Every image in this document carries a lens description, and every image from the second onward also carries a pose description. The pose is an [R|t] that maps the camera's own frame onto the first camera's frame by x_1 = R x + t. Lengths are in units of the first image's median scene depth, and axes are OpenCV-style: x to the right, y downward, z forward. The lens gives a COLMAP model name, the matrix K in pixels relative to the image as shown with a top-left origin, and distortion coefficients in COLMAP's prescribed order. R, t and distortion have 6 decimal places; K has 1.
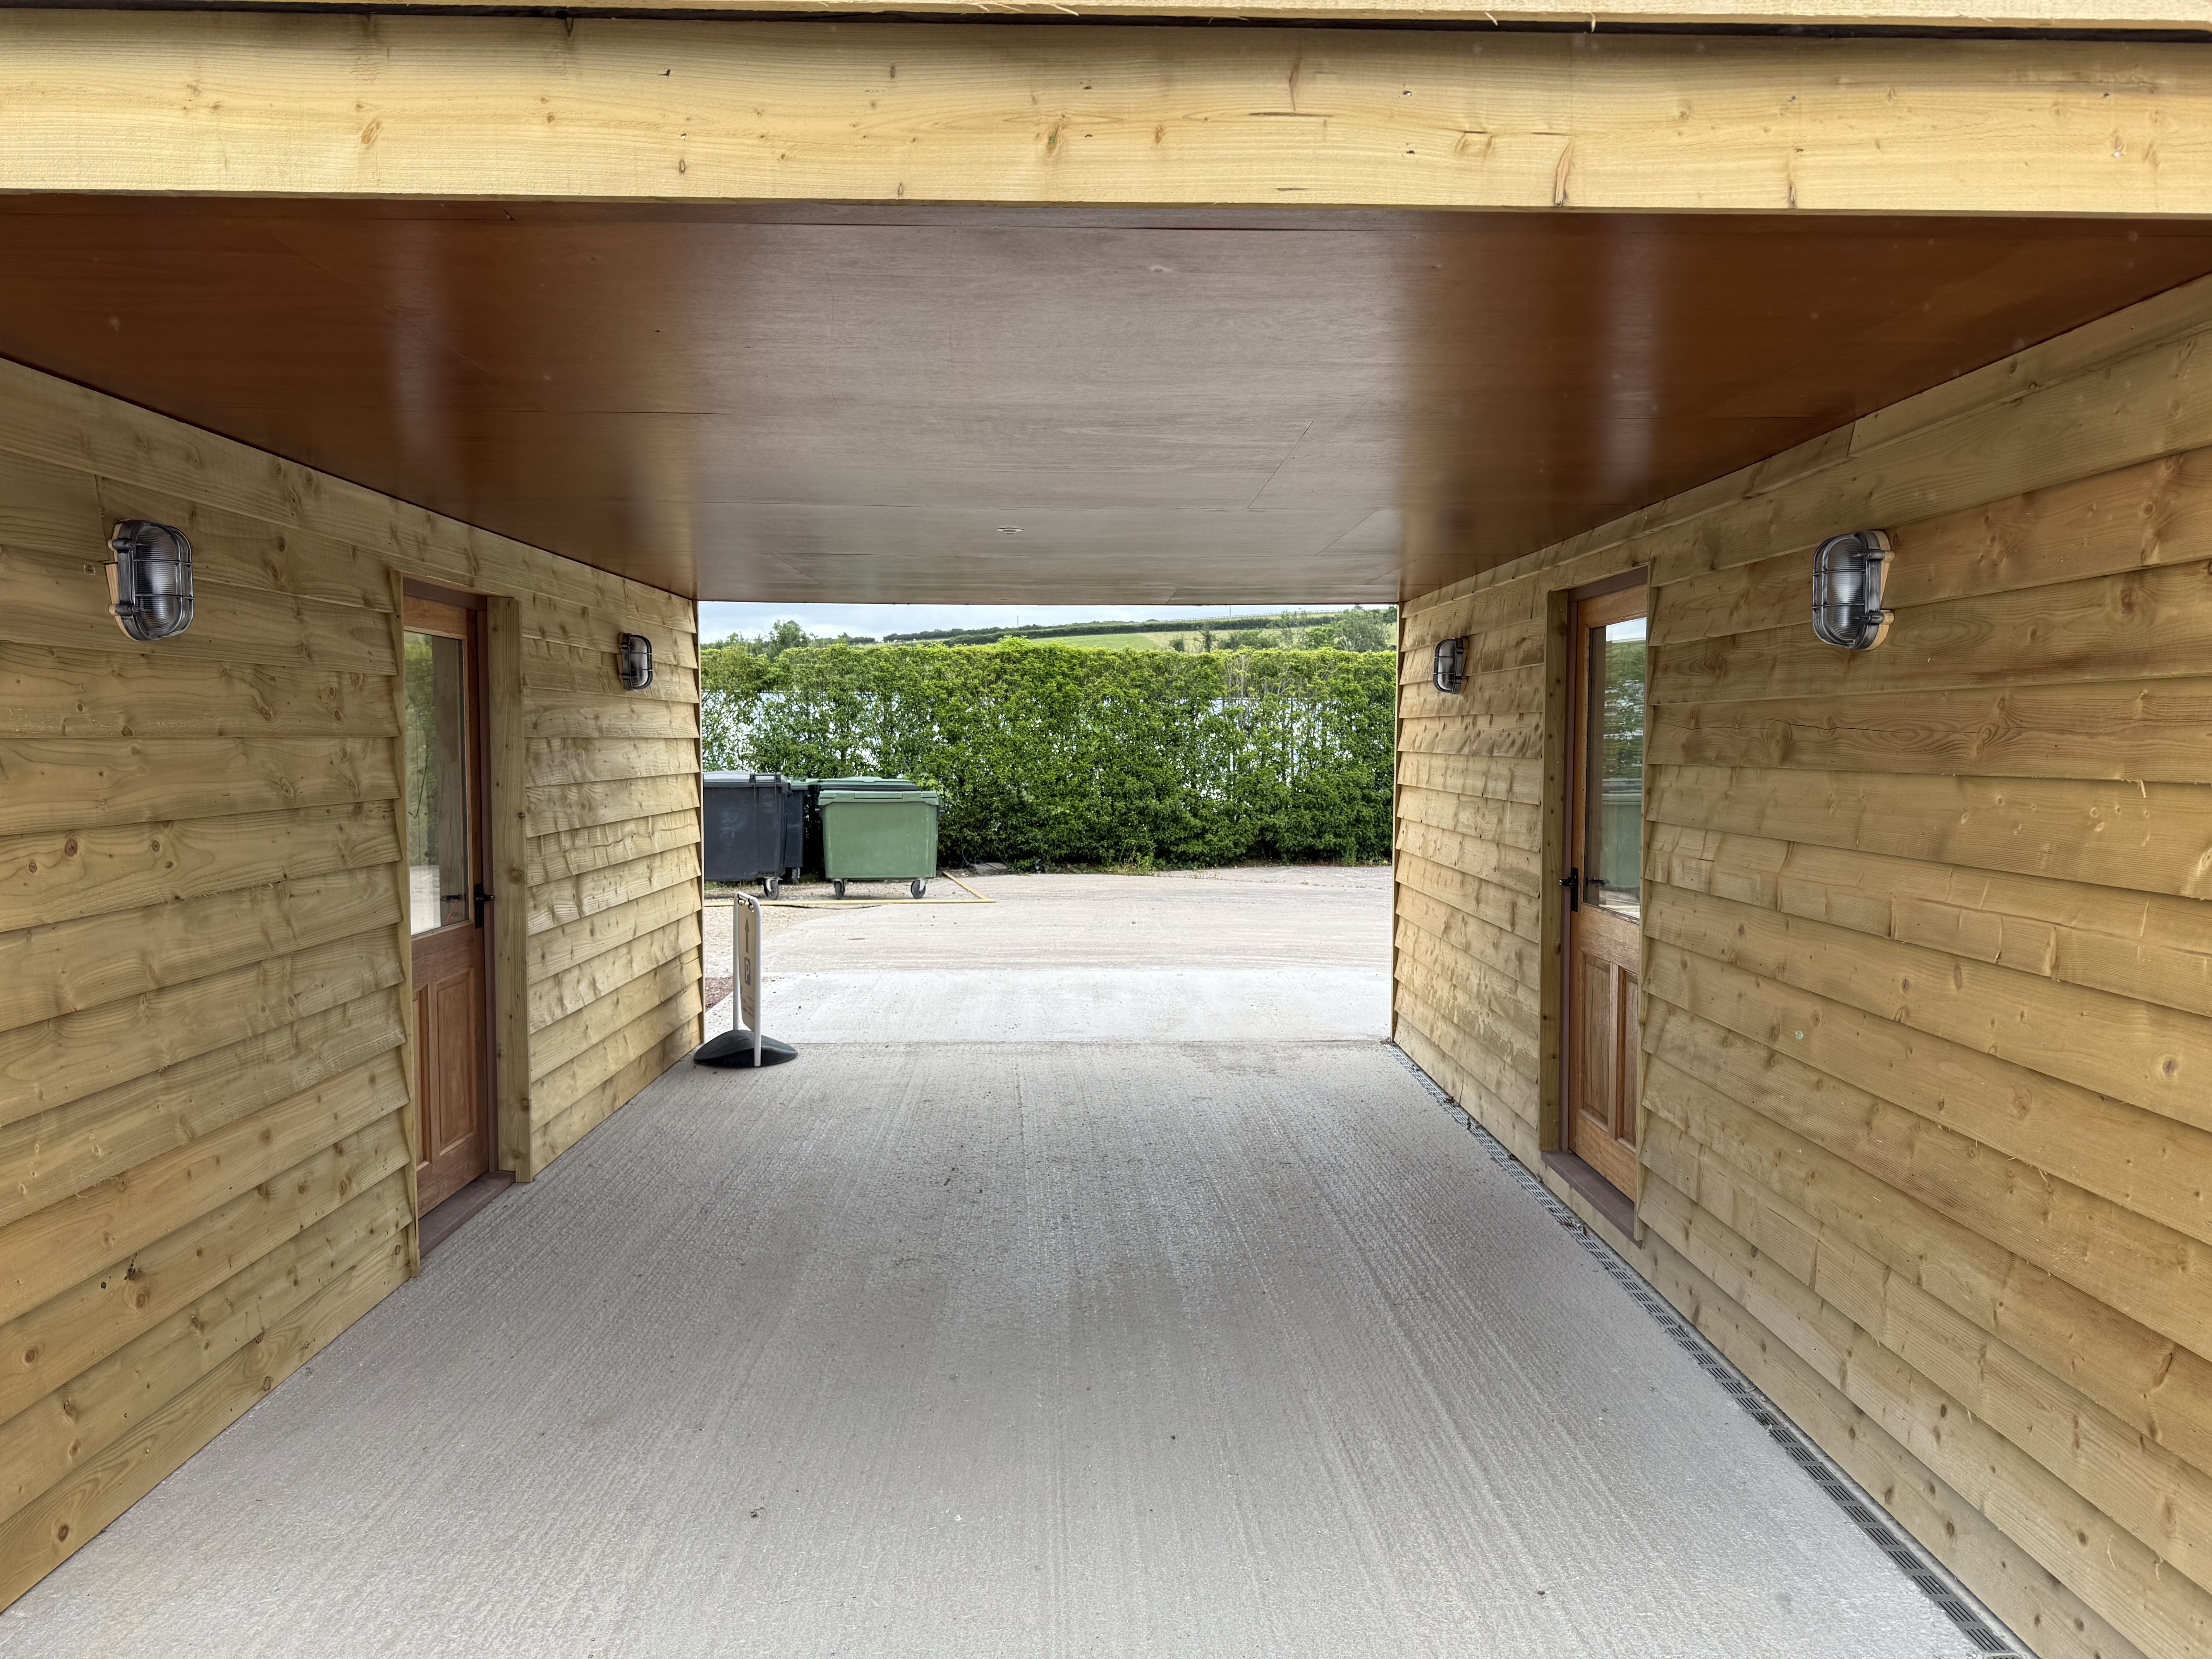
lens RADIAL K [[1548.0, 0, 1106.0], [0, 1548.0, 829.5], [0, 0, 1]] dist [0.000301, -0.002988]
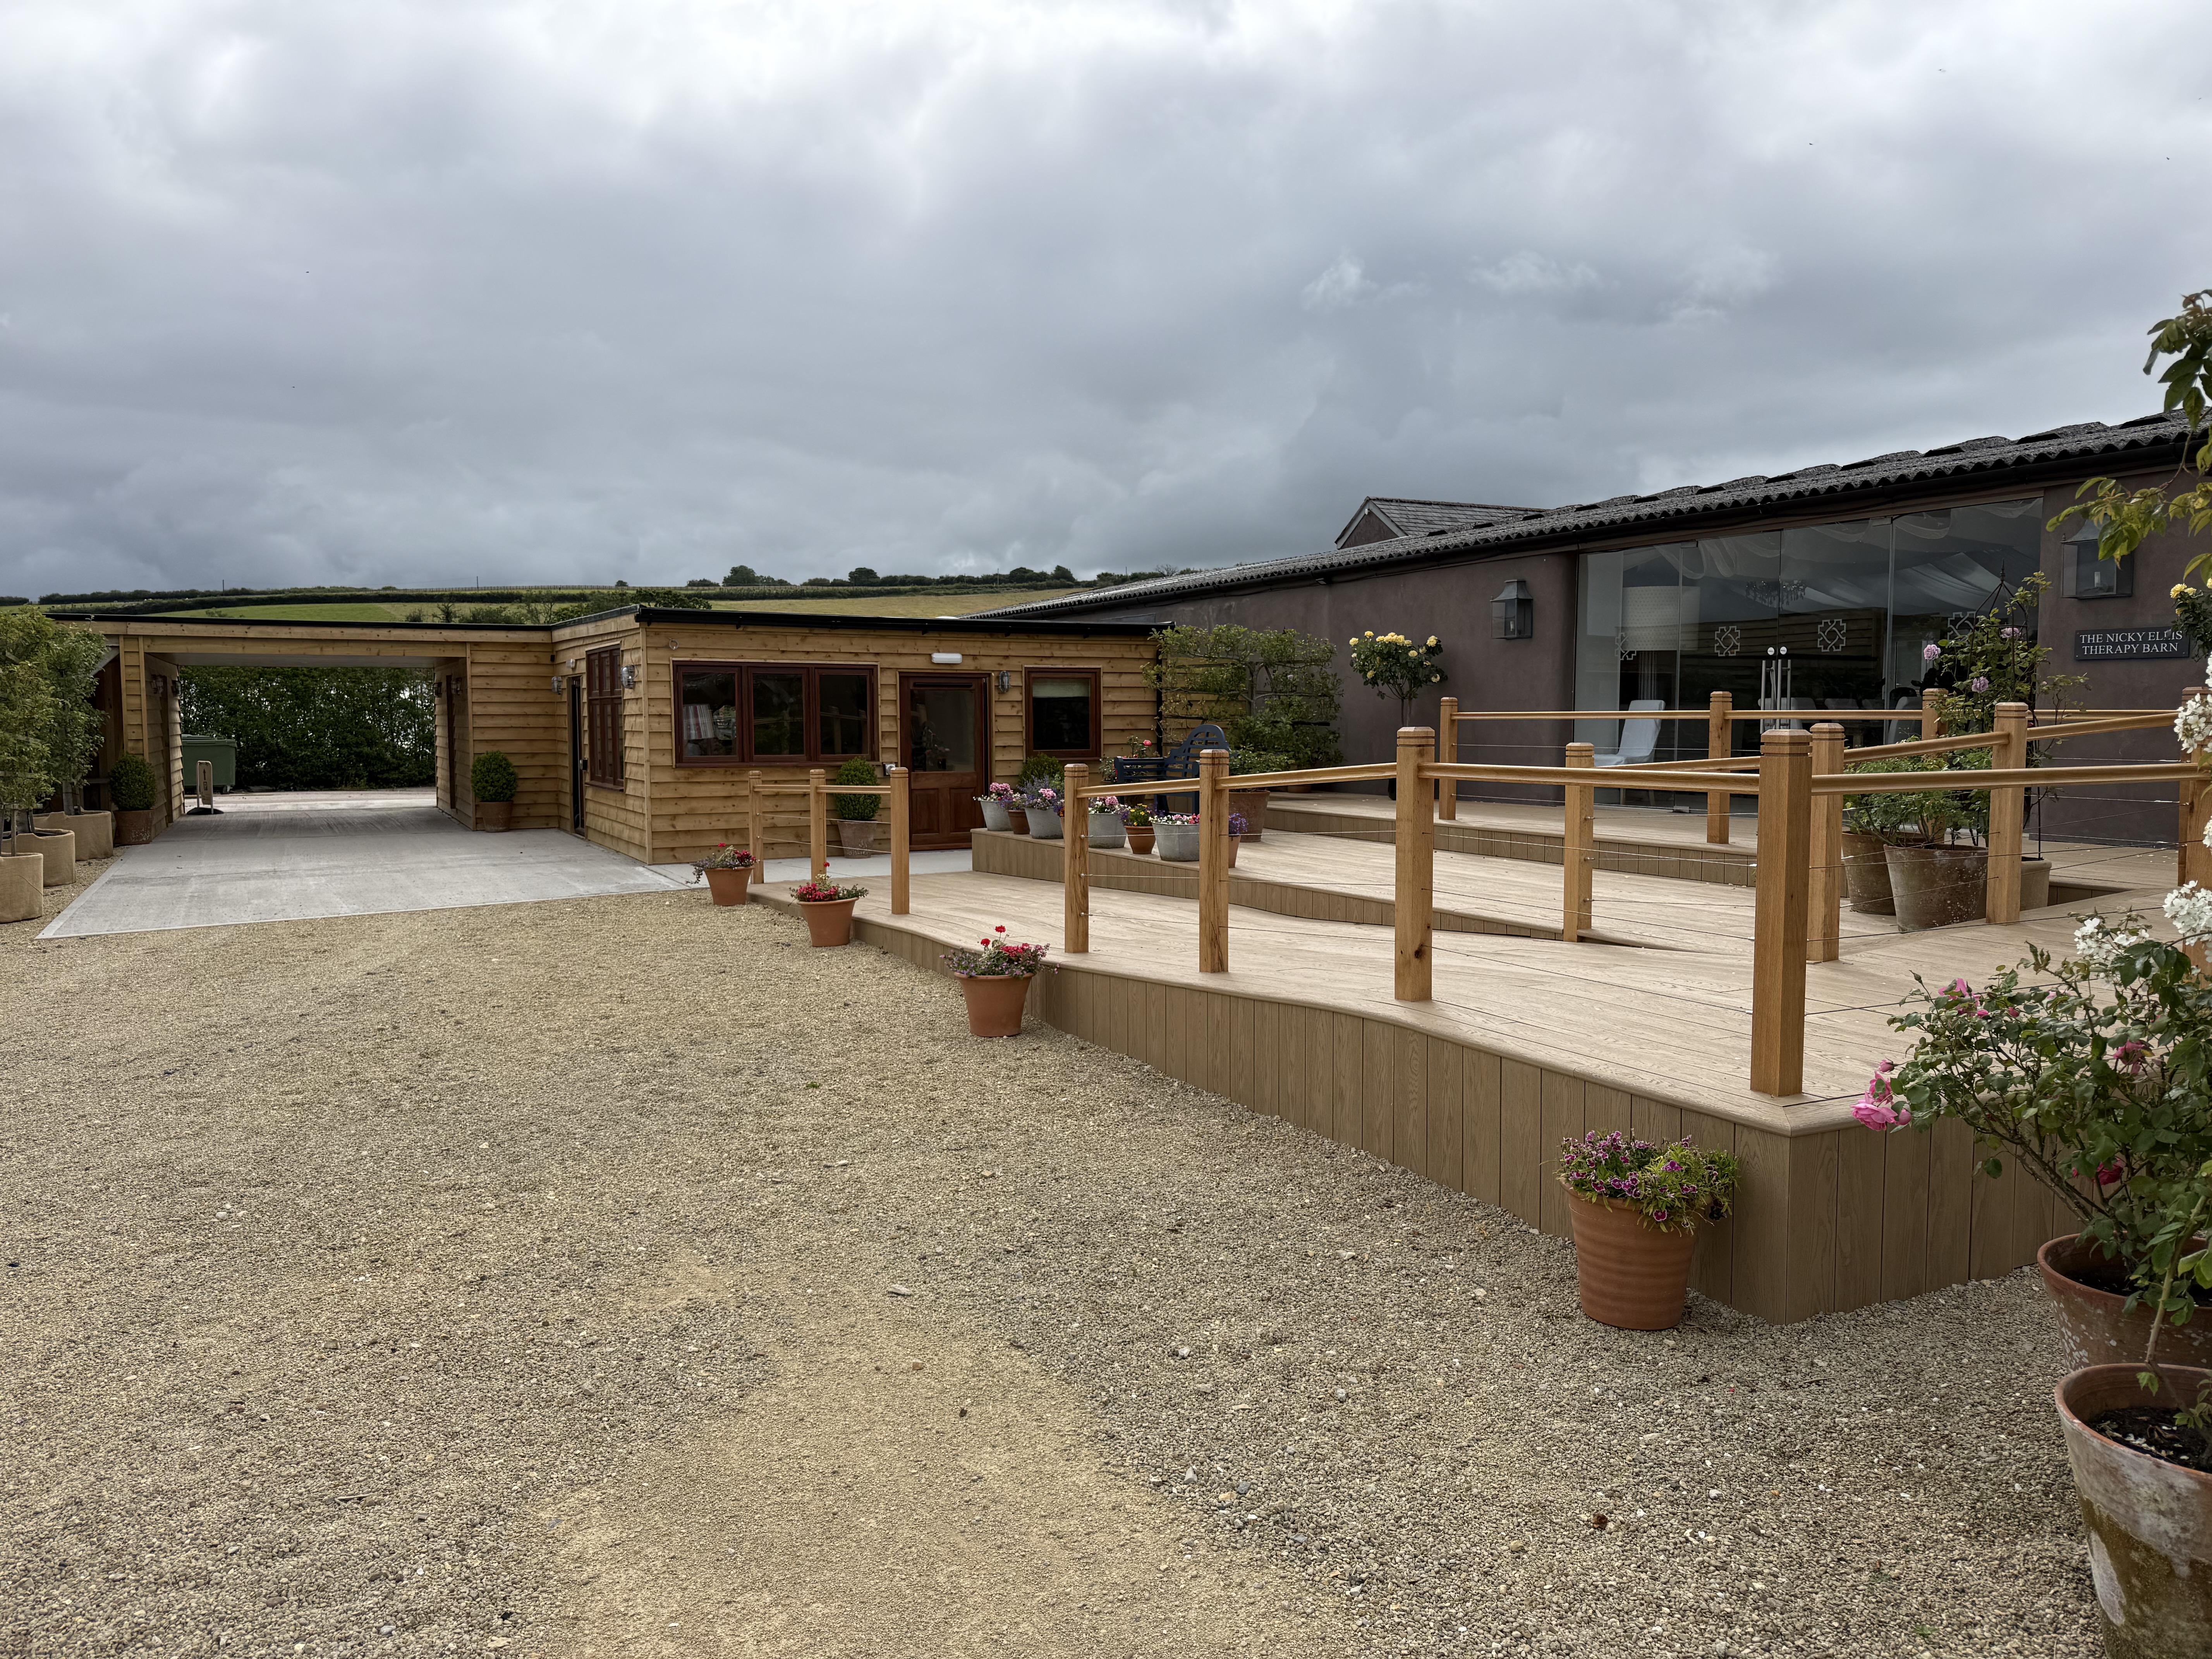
lens RADIAL K [[1548.0, 0, 1106.0], [0, 1548.0, 829.5], [0, 0, 1]] dist [0.000301, -0.002988]
pose [[0.895891, -0.037790, 0.442663, 0.003001], [0.030679, 0.999260, 0.023215, 0.056707], [-0.443213, -0.007217, 0.896387, -0.904207]]
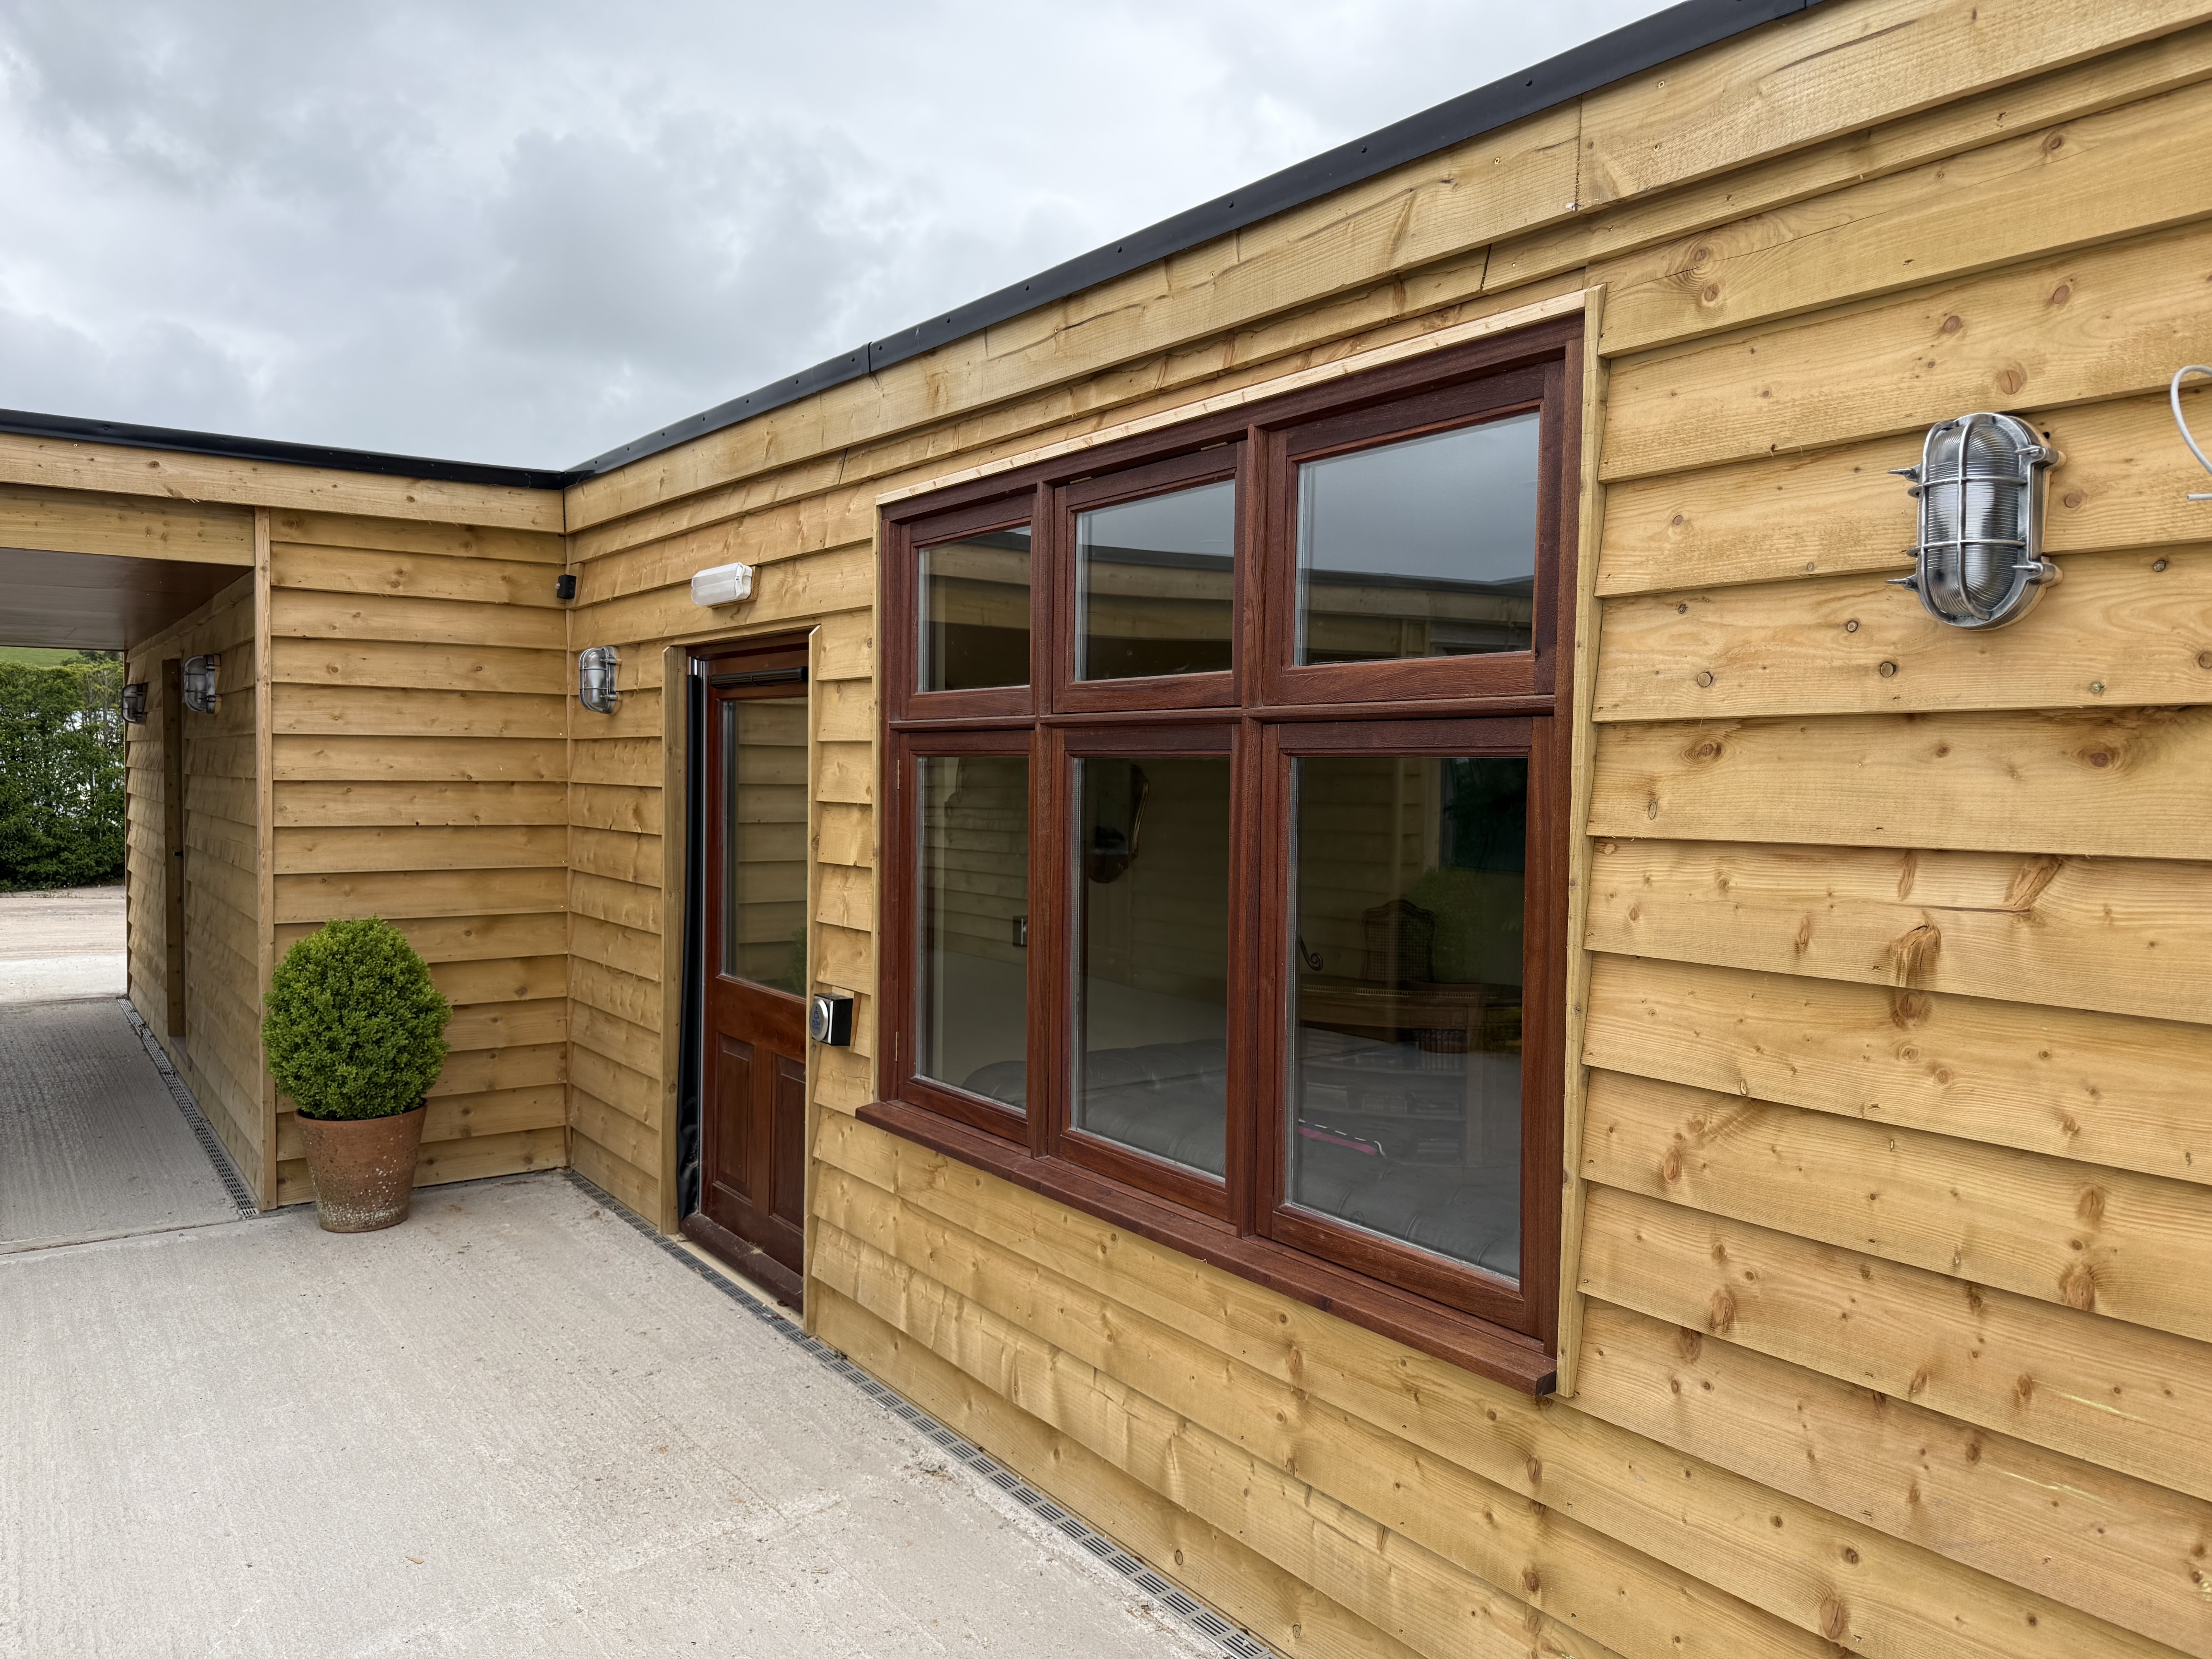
lens RADIAL K [[1597.3, 0, 1010.6], [0, 1597.3, 836.1], [0, 0, 1]] dist [0.054940, 0.000573]
pose [[0.853333, -0.017816, 0.521062, 0.041328], [0.023291, 0.999721, -0.003961, 0.010502], [-0.520846, 0.015516, 0.853510, -0.190305]]
